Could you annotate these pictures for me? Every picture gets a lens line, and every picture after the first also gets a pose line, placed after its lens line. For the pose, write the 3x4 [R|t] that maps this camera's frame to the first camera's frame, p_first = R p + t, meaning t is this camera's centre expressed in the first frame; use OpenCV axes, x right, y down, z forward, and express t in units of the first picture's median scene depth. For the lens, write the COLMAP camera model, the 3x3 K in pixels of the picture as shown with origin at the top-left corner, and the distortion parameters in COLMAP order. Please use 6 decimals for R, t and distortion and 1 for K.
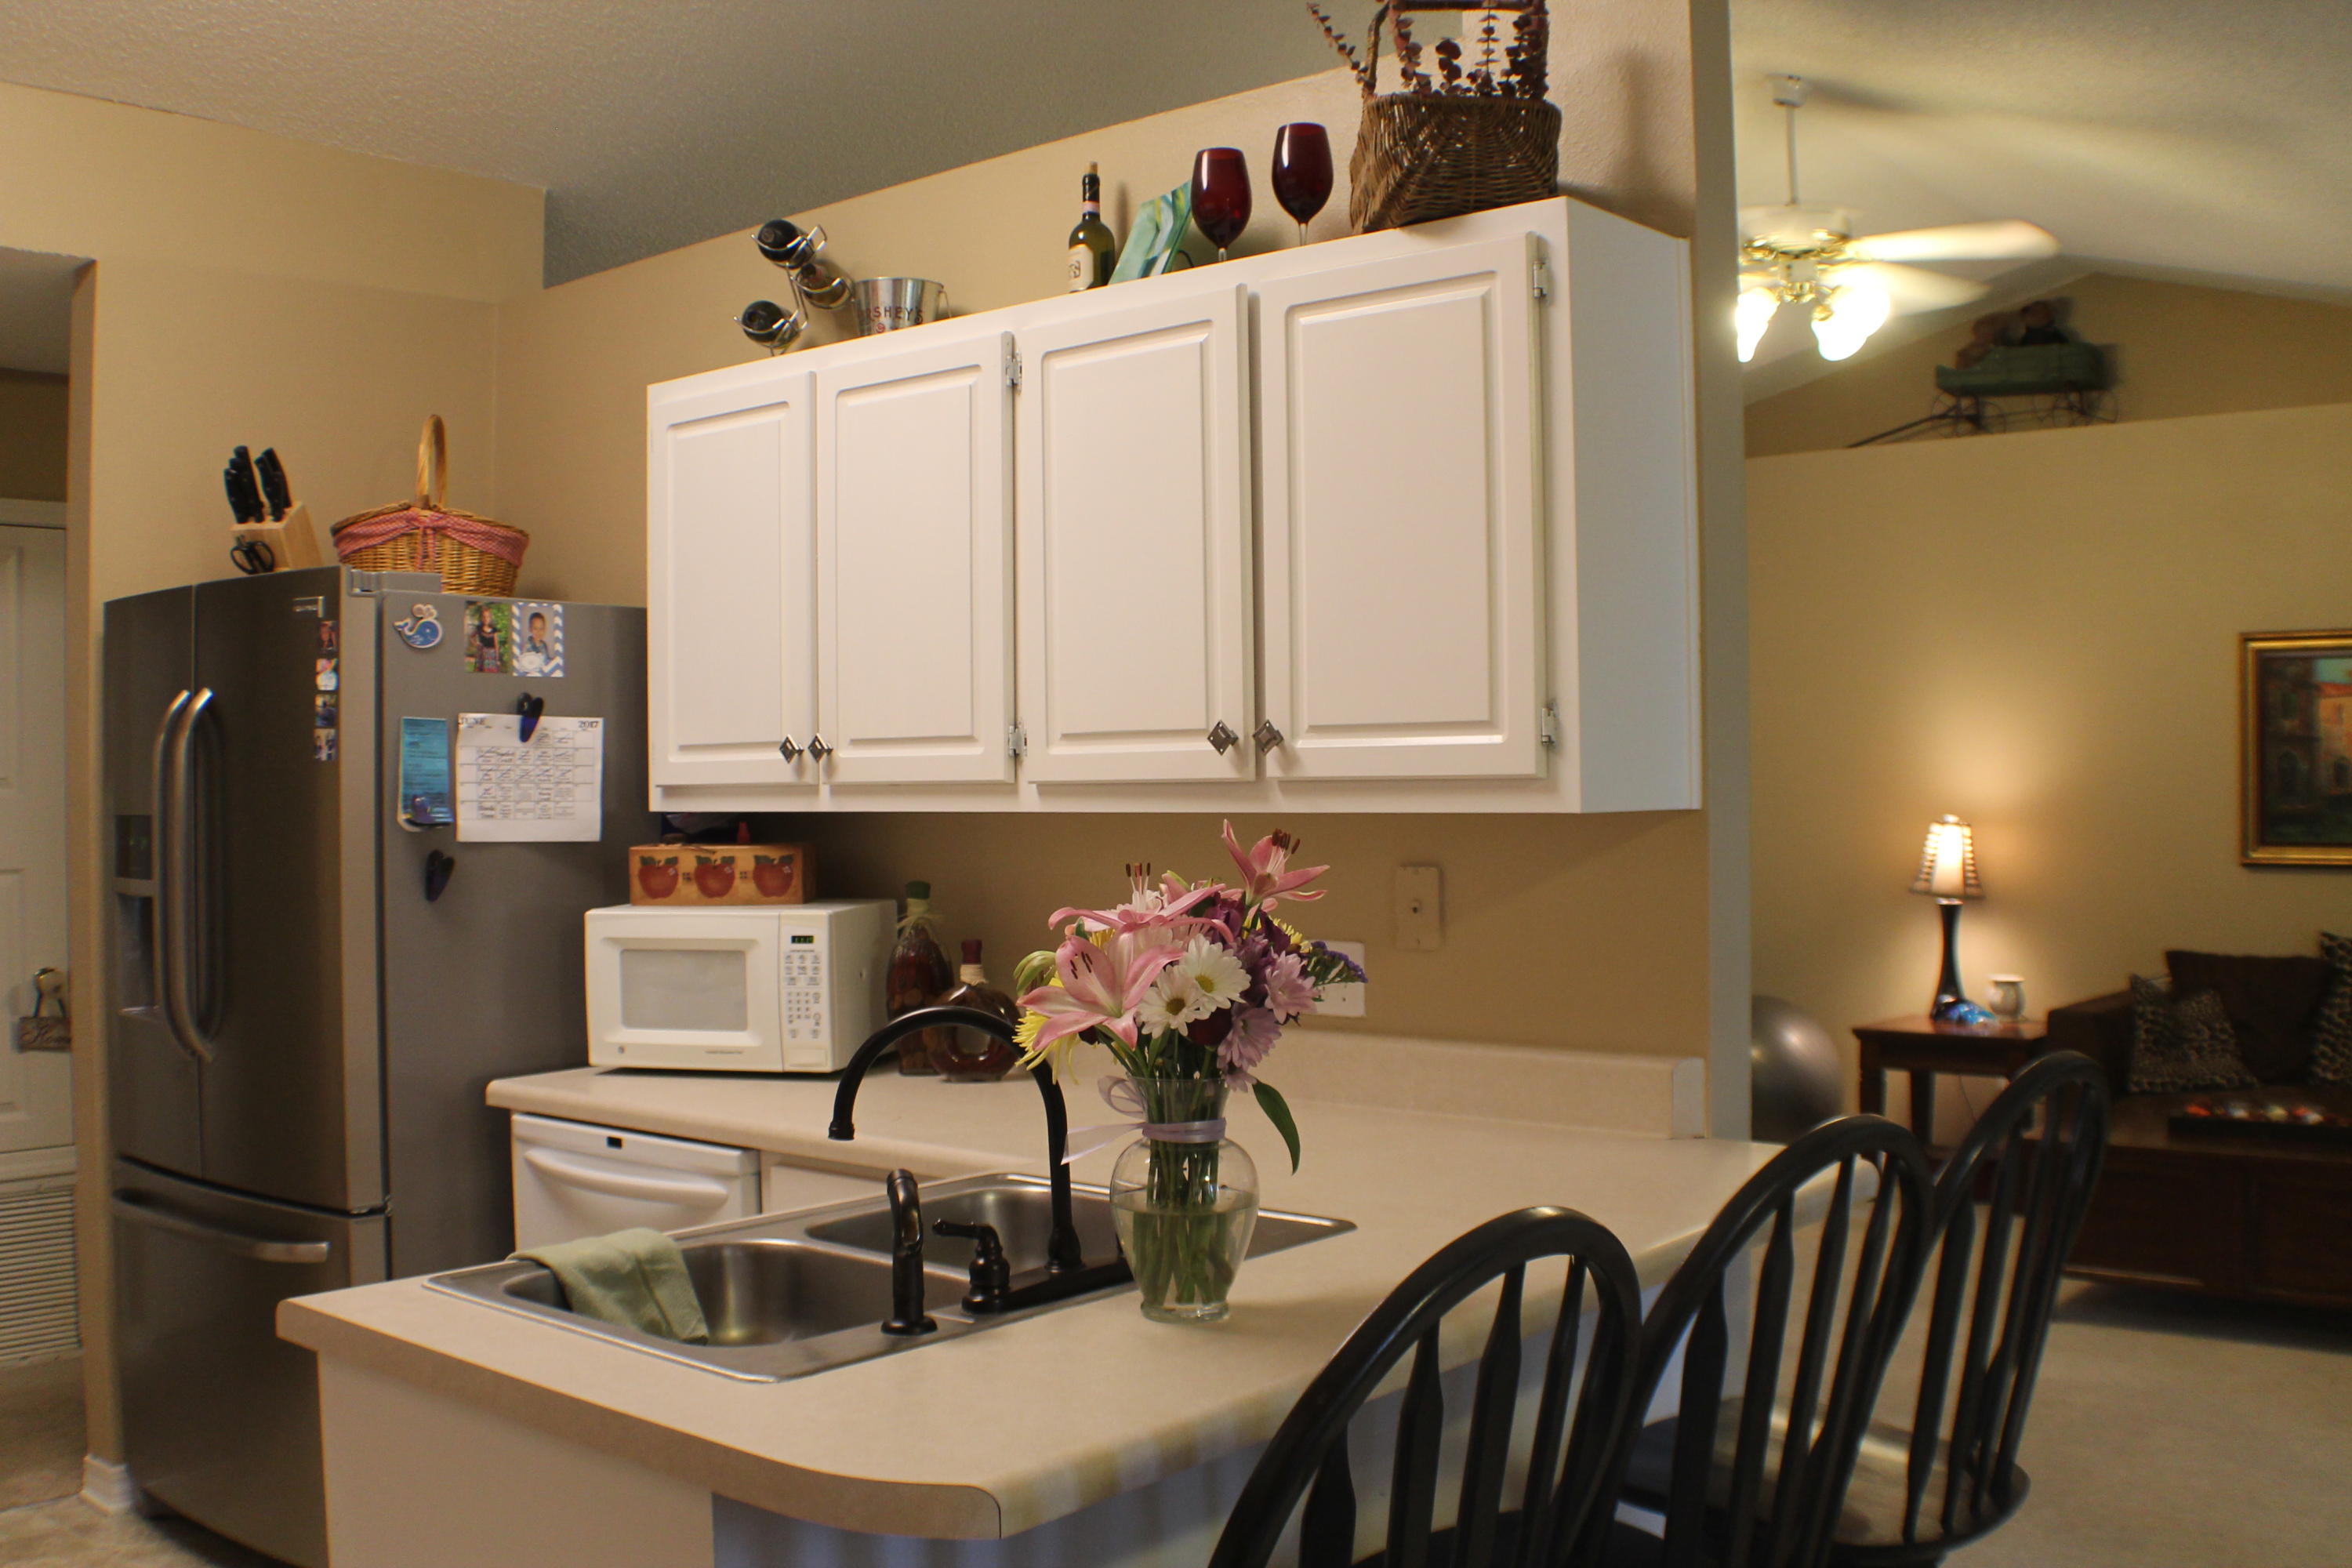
lens RADIAL K [[2207.2, 0, 1176.0], [0, 2207.2, 784.0], [0, 0, 1]] dist [-0.282934, -0.003126]
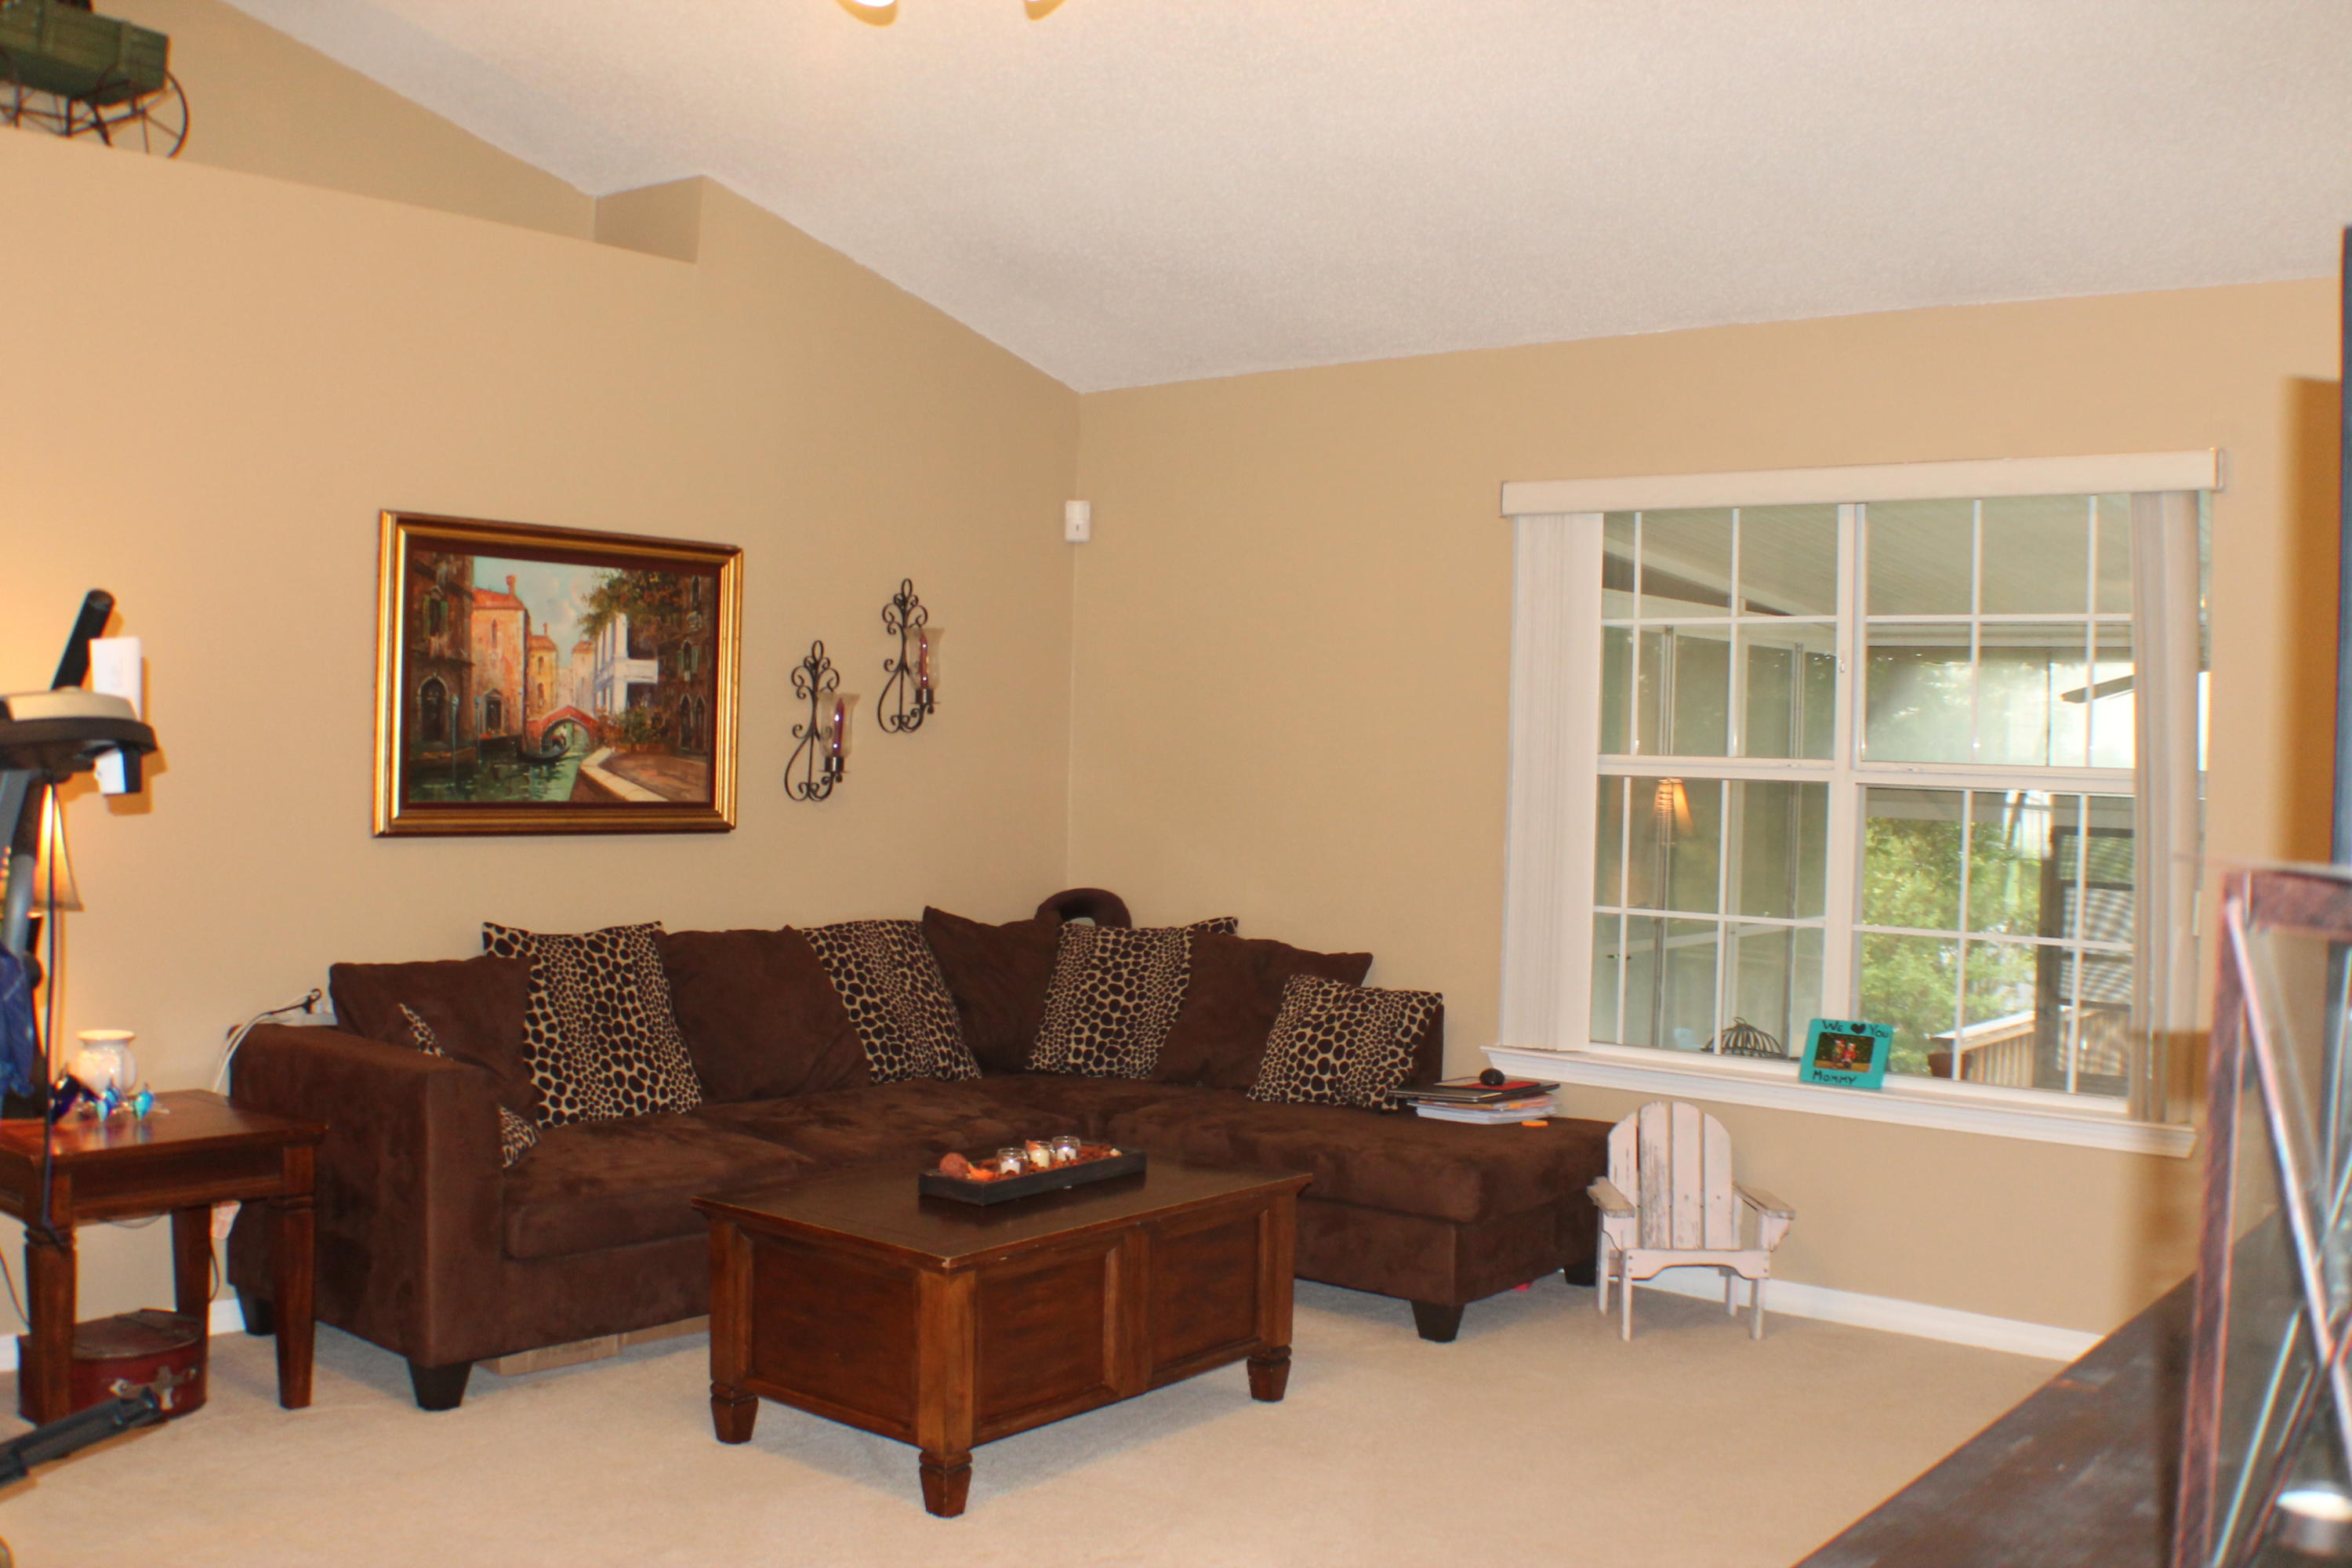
lens RADIAL K [[2207.2, 0, 1176.0], [0, 2207.2, 784.0], [0, 0, 1]] dist [-0.282934, -0.003126]
pose [[-0.007380, -0.007122, 0.999947, -0.231029], [-0.025467, 0.999652, 0.006932, 0.009950], [-0.999648, -0.025414, -0.007559, 0.741931]]
